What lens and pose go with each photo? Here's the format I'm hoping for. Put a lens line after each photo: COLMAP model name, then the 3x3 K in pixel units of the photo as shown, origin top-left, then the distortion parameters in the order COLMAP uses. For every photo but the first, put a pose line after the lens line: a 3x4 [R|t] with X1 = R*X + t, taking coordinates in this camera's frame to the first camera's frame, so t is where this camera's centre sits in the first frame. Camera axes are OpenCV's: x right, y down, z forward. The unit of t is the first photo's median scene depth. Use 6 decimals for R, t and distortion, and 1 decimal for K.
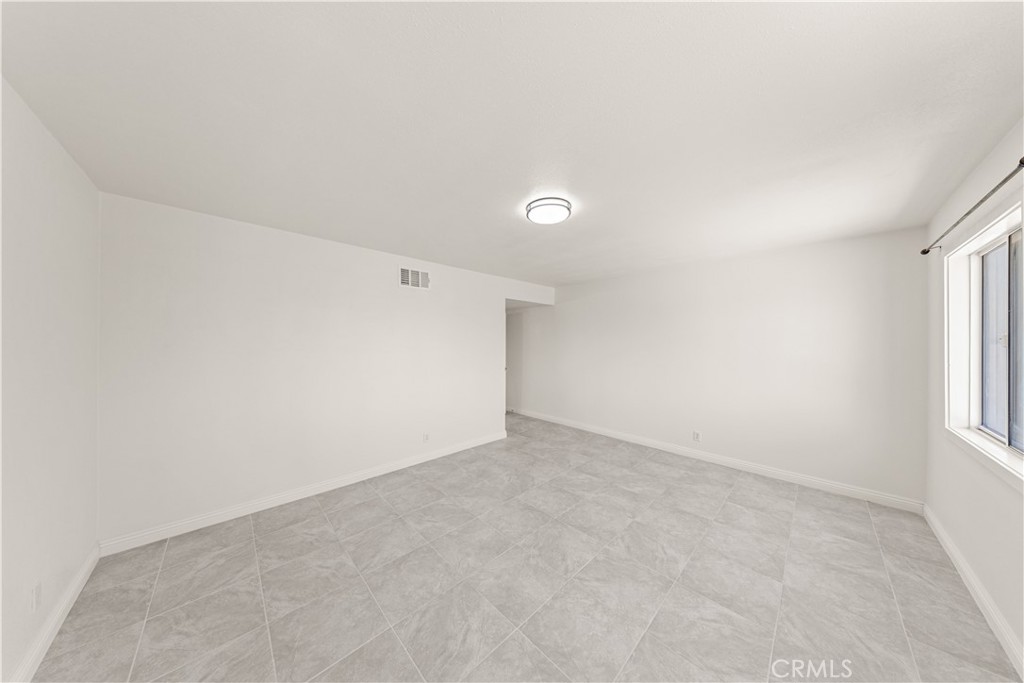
lens RADIAL K [[298.9, 0, 512.0], [0, 298.9, 346.3], [0, 0, 1]] dist [0.000566, -0.001087]
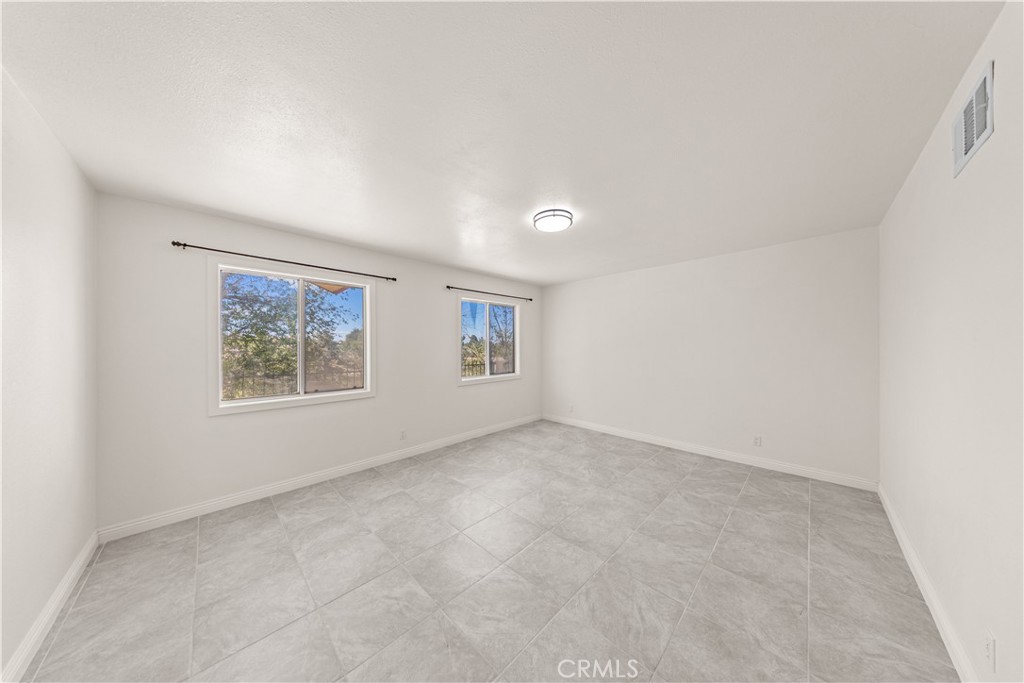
lens RADIAL K [[298.9, 0, 512.0], [0, 298.9, 346.3], [0, 0, 1]] dist [0.000566, -0.001087]
pose [[-0.999873, 0.001557, -0.015831, 0.285289], [0.001383, 0.999939, 0.011002, 0.013938], [0.015847, 0.010978, -0.999814, 2.033016]]
